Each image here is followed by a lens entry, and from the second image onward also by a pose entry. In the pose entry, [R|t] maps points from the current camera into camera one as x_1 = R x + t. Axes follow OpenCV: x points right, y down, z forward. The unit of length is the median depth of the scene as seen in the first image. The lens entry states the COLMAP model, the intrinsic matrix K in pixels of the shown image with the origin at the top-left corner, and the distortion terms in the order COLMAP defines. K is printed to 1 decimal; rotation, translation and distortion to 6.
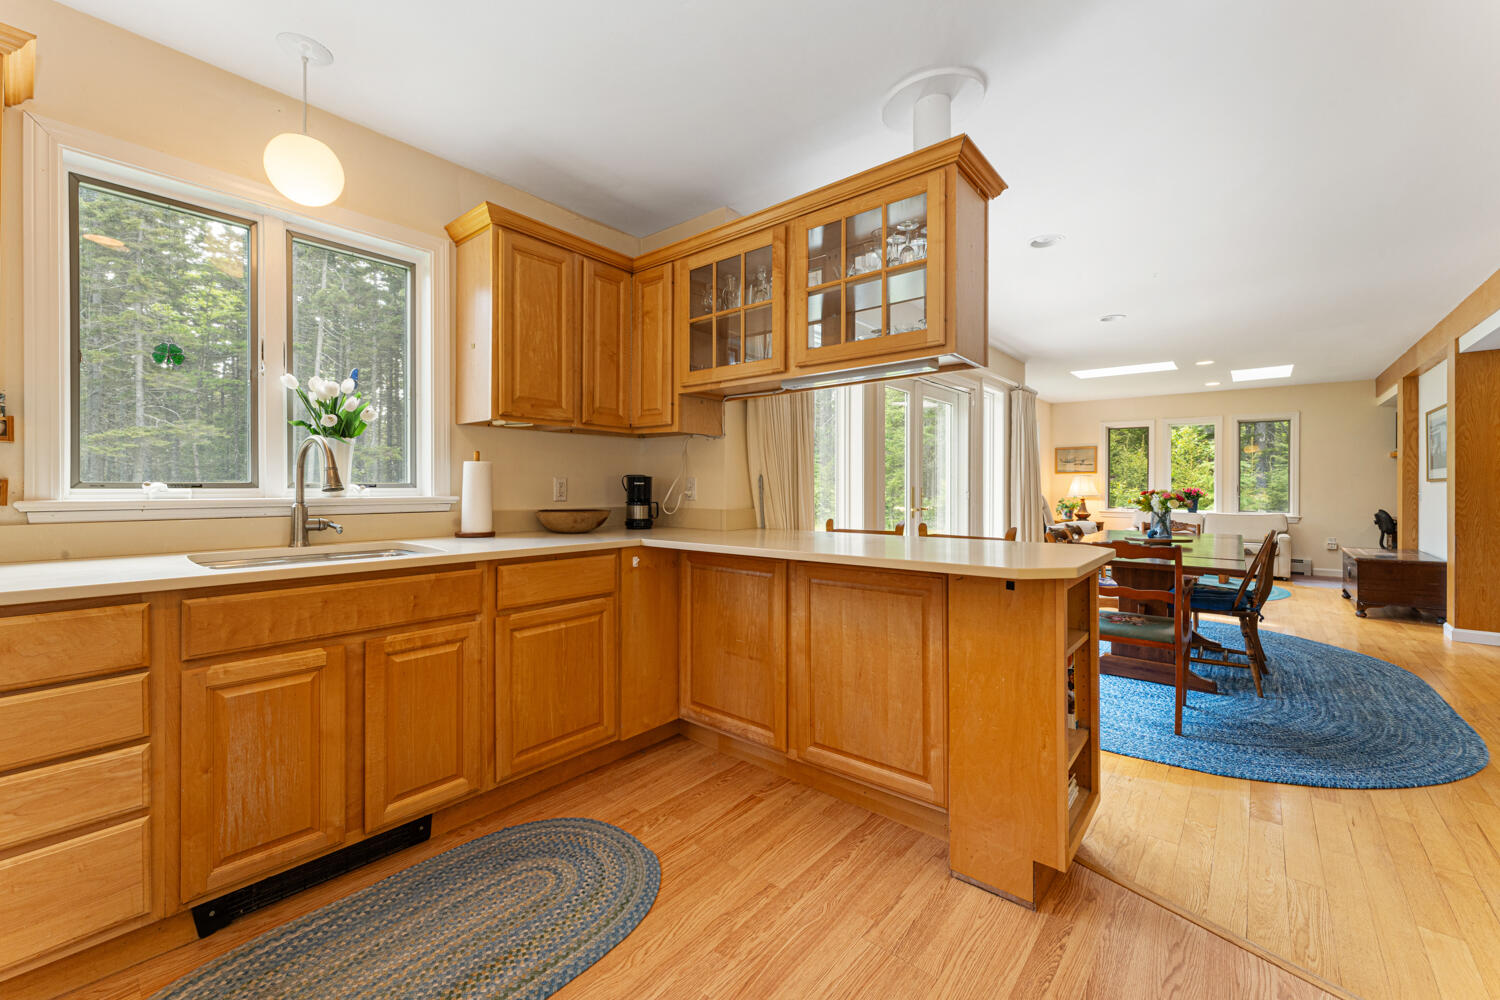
lens RADIAL K [[608.0, 0, 745.6], [0, 608.0, 489.9], [0, 0, 1]] dist [-0.007609, 0.000110]
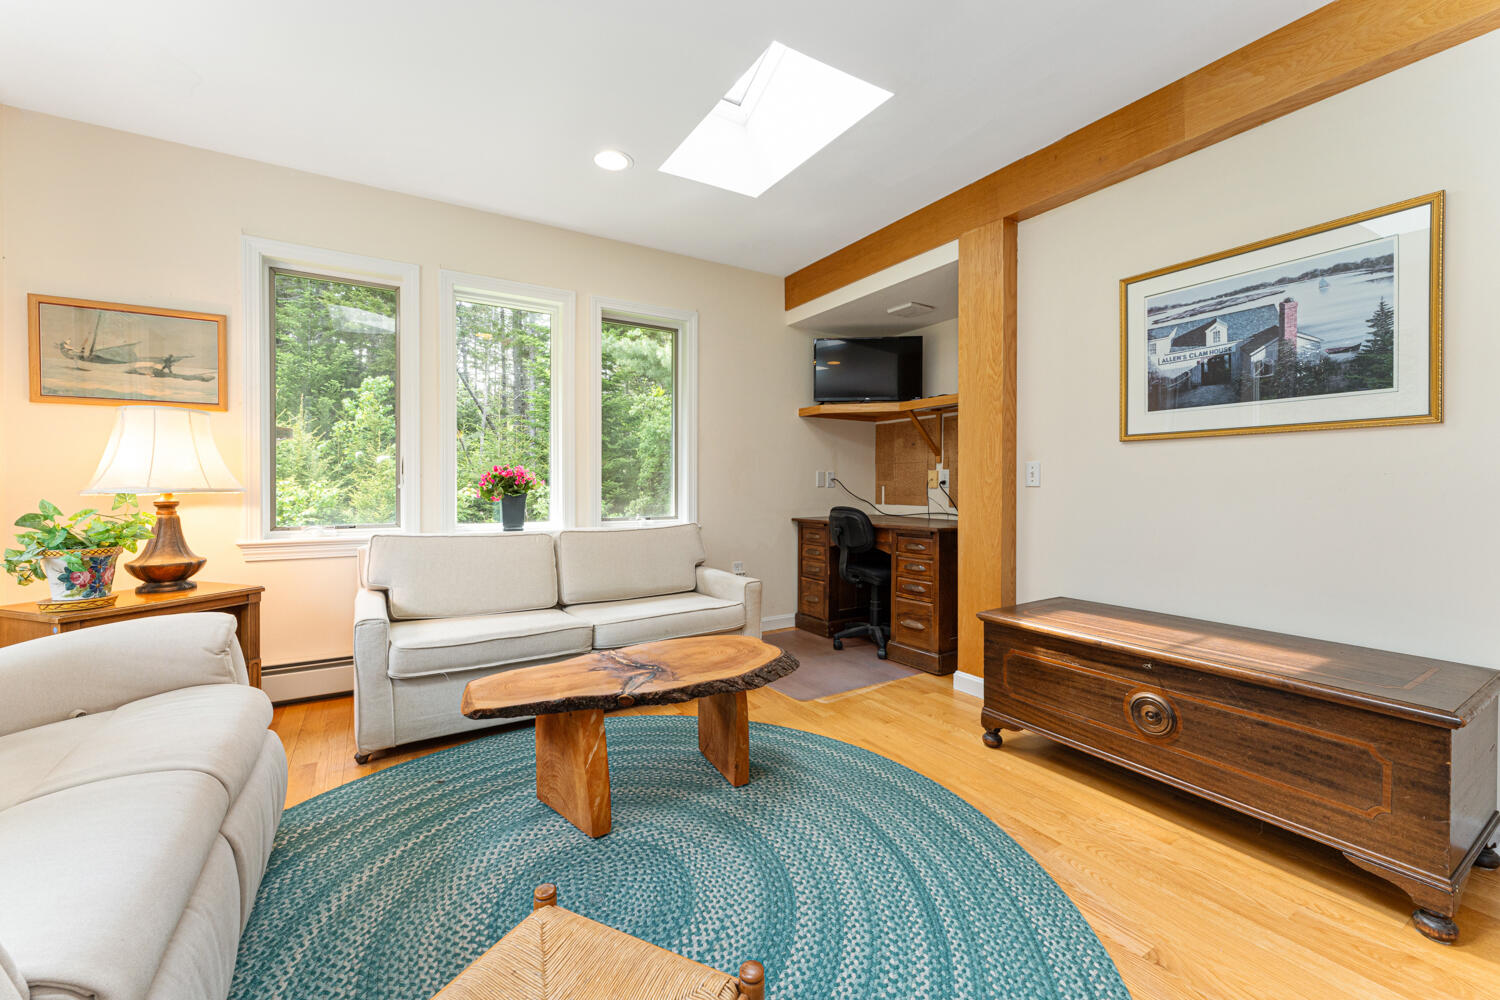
lens RADIAL K [[608.0, 0, 749.6], [0, 608.0, 494.8], [0, 0, 1]] dist [-0.007609, 0.000110]
pose [[0.319601, -0.018858, 0.947364, 0.406004], [0.005970, 0.999822, 0.017888, 0.008939], [-0.947533, -0.000061, 0.319657, 0.708468]]
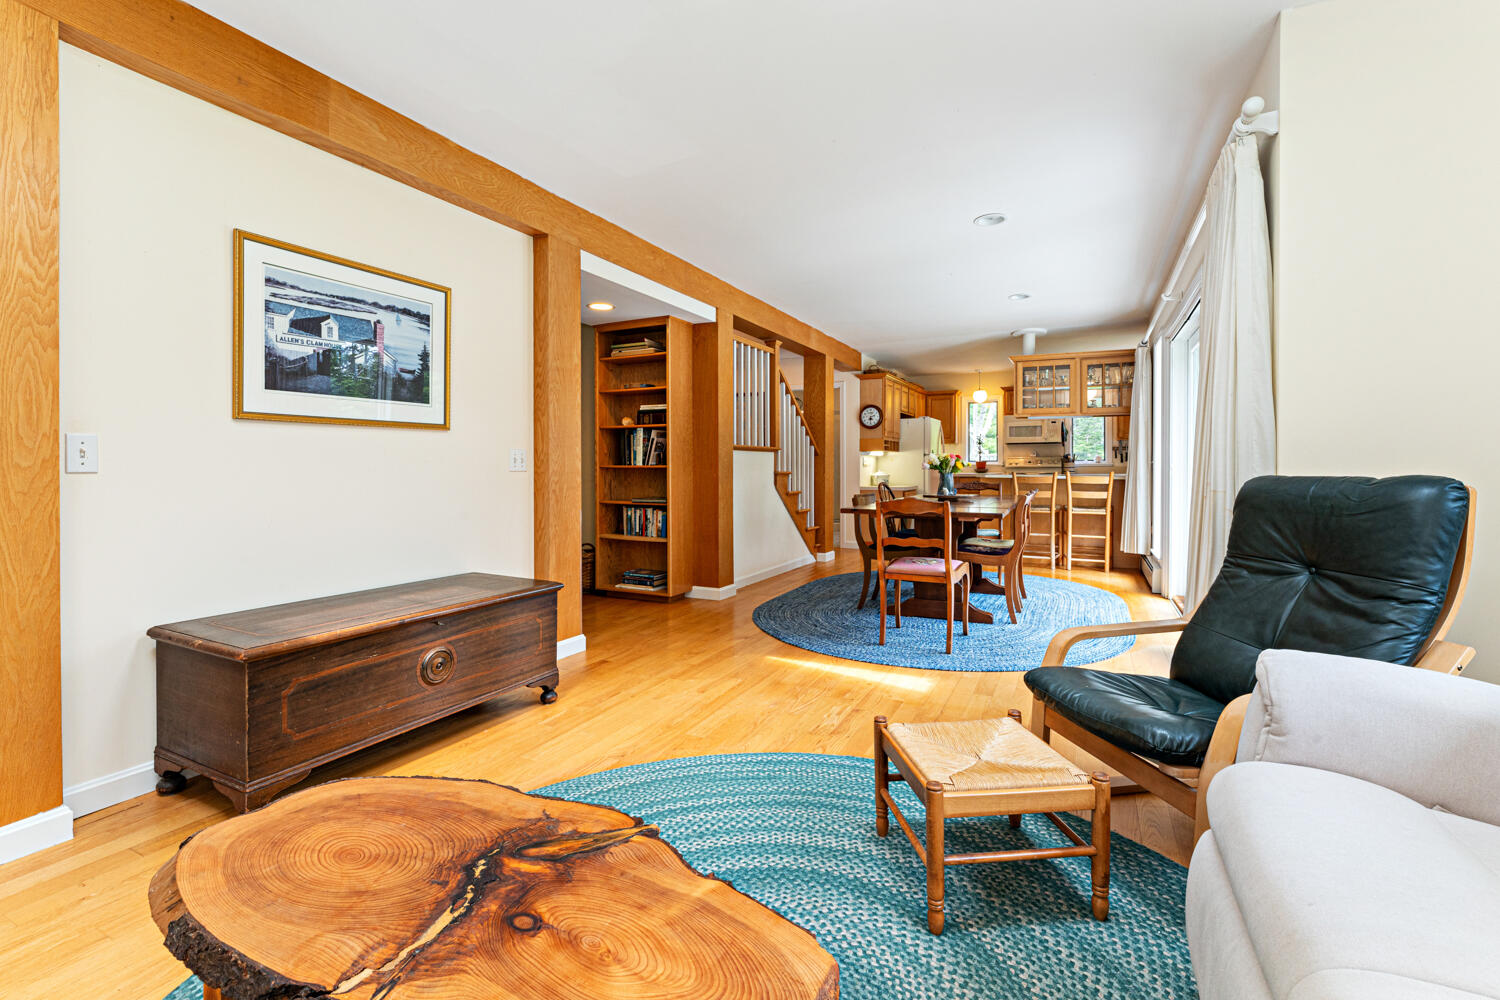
lens RADIAL K [[688.3, 0, 743.9], [0, 688.3, 471.1], [0, 0, 1]] dist [-0.001787, -0.000130]
pose [[-0.974072, -0.007396, -0.226118, 0.589053], [-0.010878, 0.999841, 0.014156, 0.005167], [0.225977, 0.016249, -0.973997, 0.941141]]
